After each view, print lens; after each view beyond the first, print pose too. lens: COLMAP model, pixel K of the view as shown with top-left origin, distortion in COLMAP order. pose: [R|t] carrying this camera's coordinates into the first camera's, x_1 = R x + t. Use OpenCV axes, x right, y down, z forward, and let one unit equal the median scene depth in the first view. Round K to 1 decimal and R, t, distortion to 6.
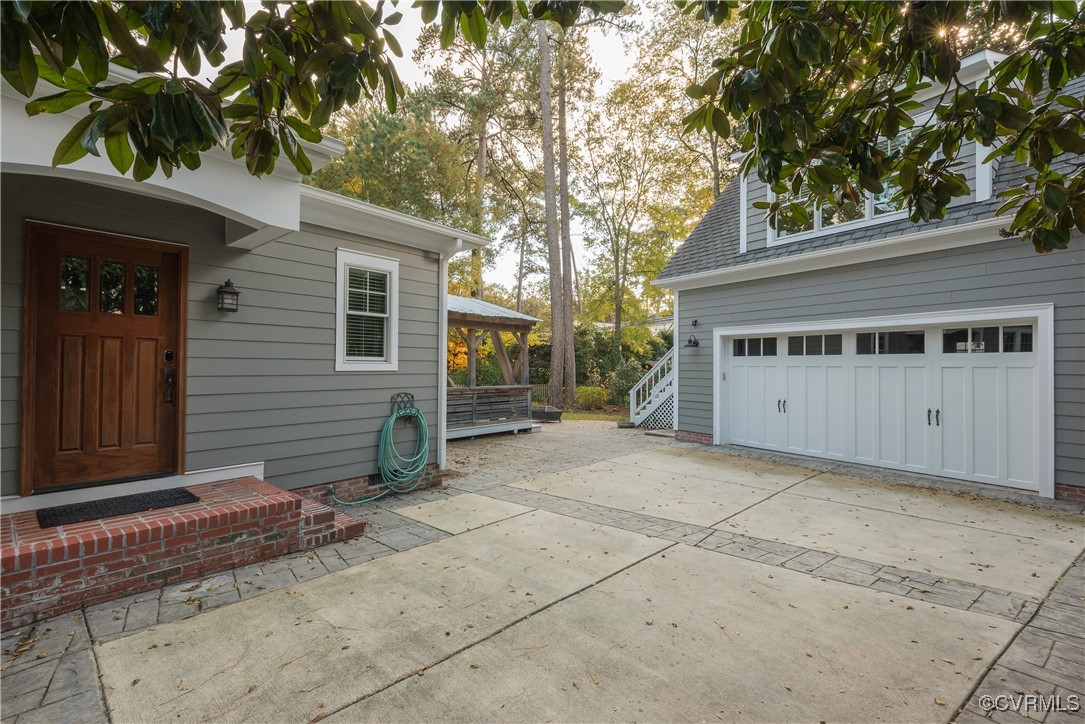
lens RADIAL K [[464.8, 0, 542.5], [0, 464.8, 362.0], [0, 0, 1]] dist [-0.001934, -0.000085]
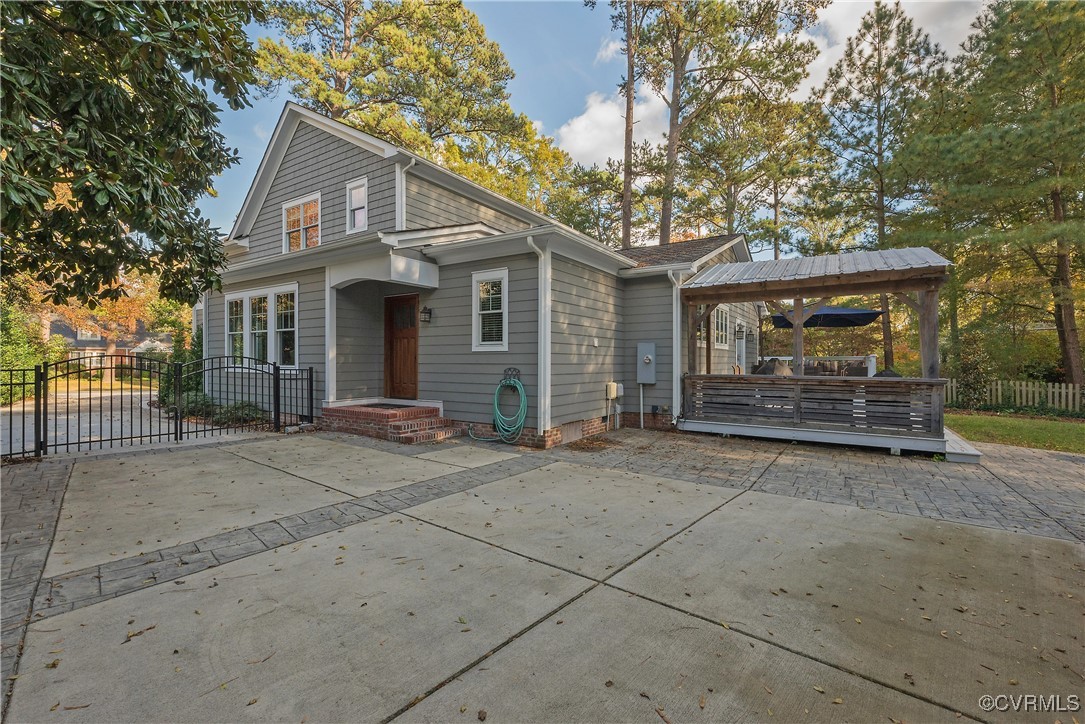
lens RADIAL K [[464.8, 0, 542.5], [0, 464.8, 362.0], [0, 0, 1]] dist [-0.001934, -0.000085]
pose [[0.141194, -0.000452, -0.989982, 1.185892], [0.009429, 0.999955, 0.000888, 0.057544], [0.989937, -0.009460, 0.141192, 1.051035]]
